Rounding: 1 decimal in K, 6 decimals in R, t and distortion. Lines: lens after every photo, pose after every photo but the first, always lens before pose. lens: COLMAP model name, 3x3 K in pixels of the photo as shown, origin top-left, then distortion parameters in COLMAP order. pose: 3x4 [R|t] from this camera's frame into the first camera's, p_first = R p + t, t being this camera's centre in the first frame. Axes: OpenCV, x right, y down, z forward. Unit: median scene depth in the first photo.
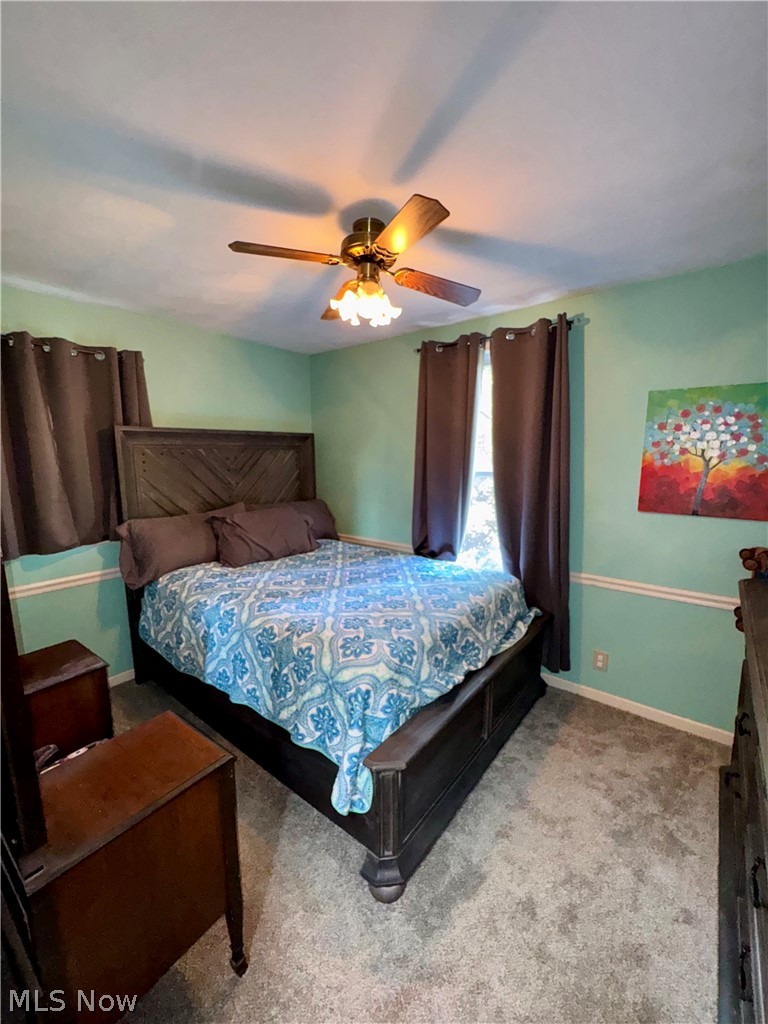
lens RADIAL K [[409.7, 0, 384.9], [0, 409.7, 511.3], [0, 0, 1]] dist [-0.003695, 0.000169]
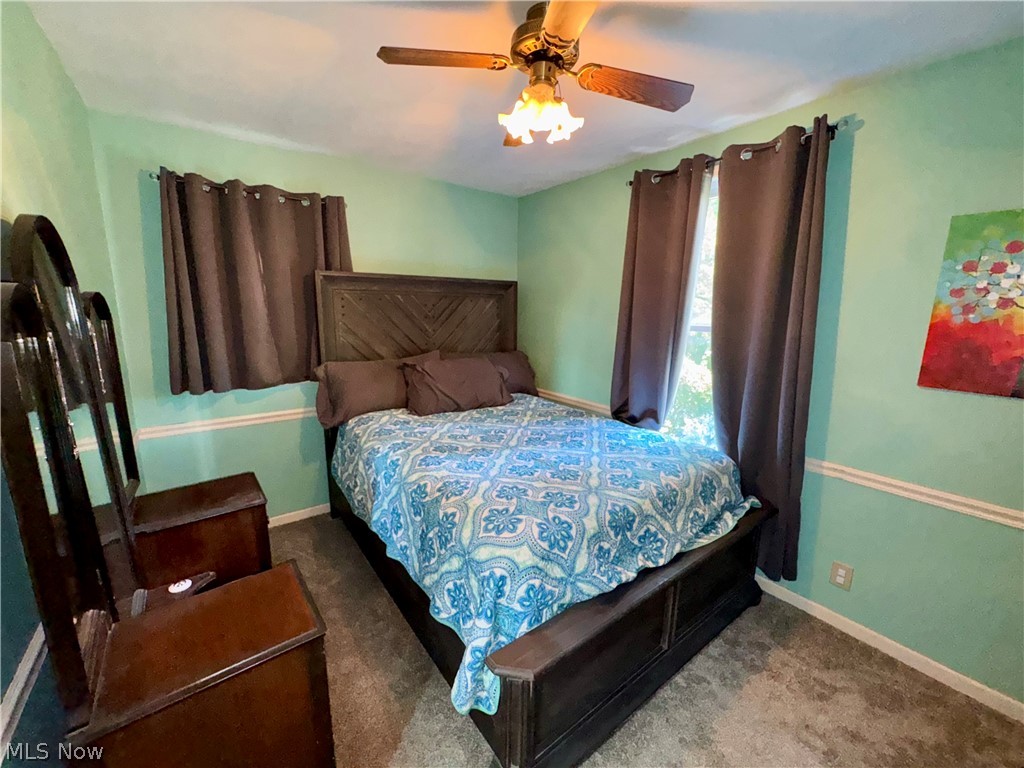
lens RADIAL K [[409.7, 0, 510.4], [0, 409.7, 381.4], [0, 0, 1]] dist [-0.003695, 0.000169]
pose [[0.967791, 0.063552, -0.243603, 0.097637], [-0.054199, 0.997520, 0.044913, -0.002228], [0.245853, -0.030264, 0.968835, 0.123928]]
